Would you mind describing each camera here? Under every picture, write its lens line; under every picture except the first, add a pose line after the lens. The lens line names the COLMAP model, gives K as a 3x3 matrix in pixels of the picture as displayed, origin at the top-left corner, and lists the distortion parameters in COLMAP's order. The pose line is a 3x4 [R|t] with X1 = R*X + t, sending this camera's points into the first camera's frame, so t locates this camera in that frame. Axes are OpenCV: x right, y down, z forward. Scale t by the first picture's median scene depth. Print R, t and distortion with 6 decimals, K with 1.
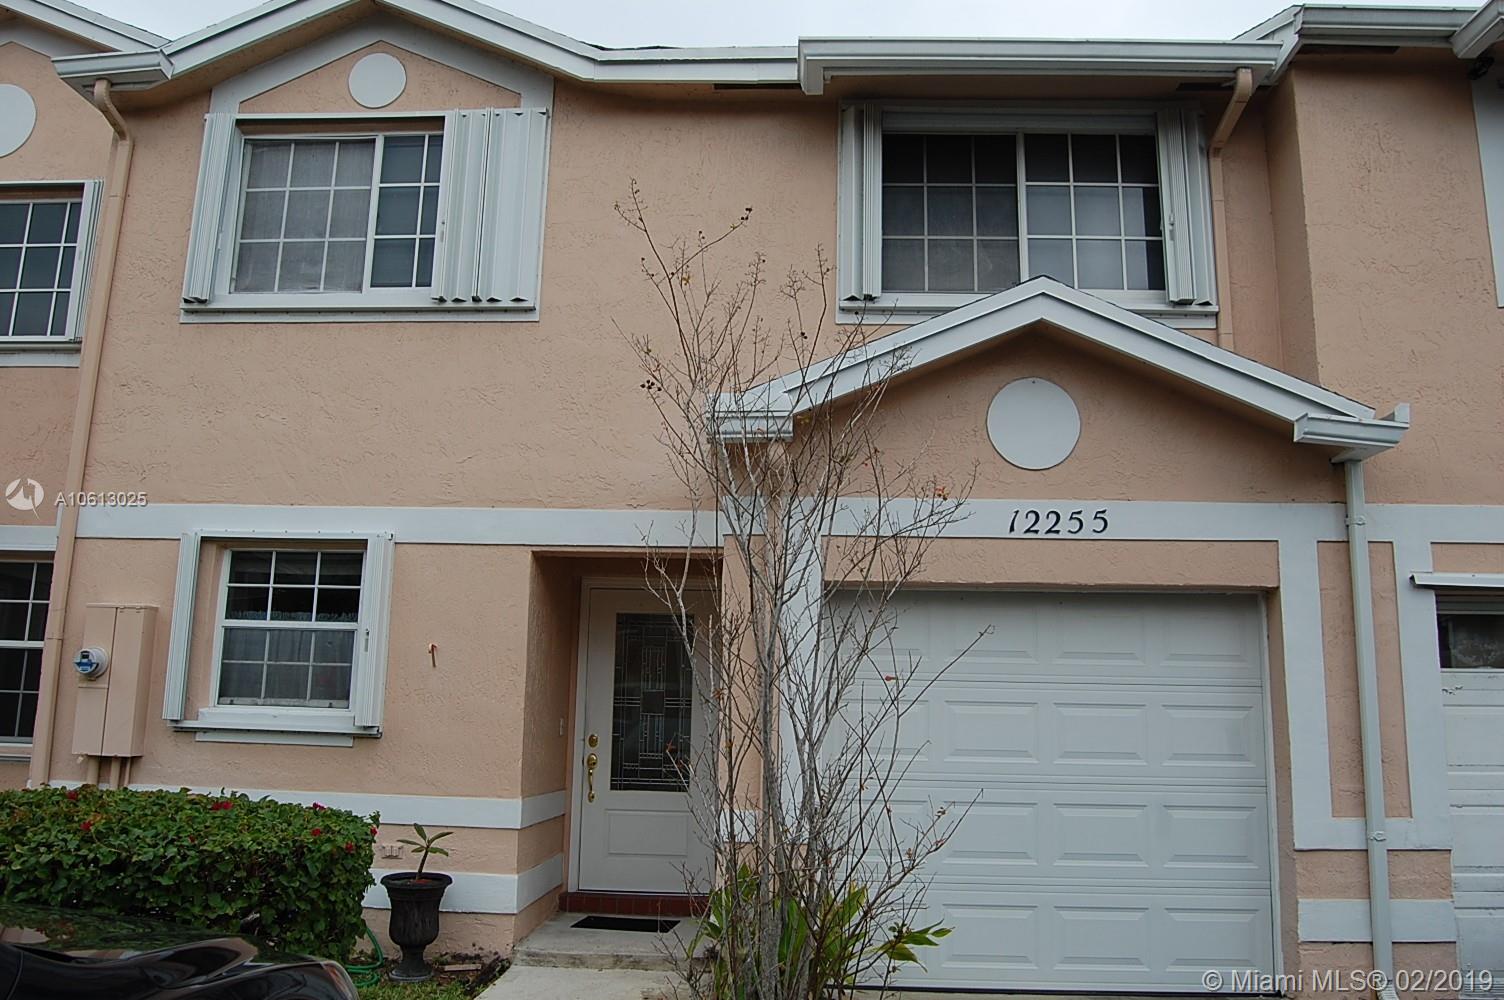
lens RADIAL K [[1182.1, 0, 752.0], [0, 1182.1, 500.0], [0, 0, 1]] dist [-0.055037, 0.005253]
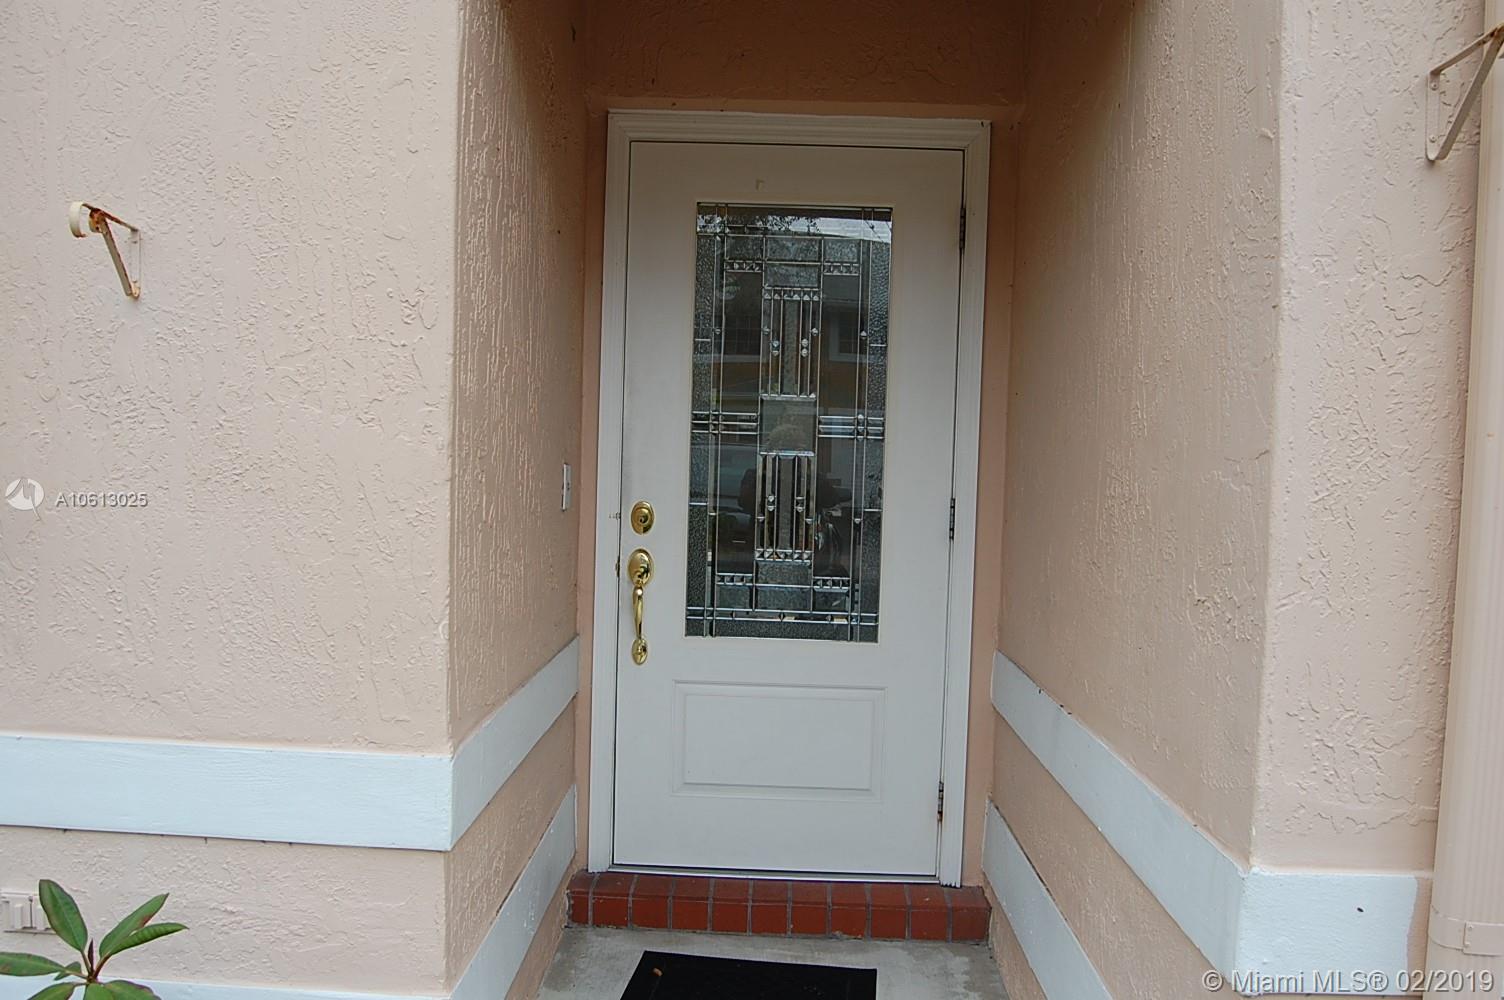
lens RADIAL K [[1182.1, 0, 752.0], [0, 1182.1, 500.0], [0, 0, 1]] dist [-0.055037, 0.005253]
pose [[0.999696, 0.010946, 0.022097, -0.106873], [-0.015764, 0.972748, 0.231330, 0.103671], [-0.018963, -0.231608, 0.972624, 0.607048]]
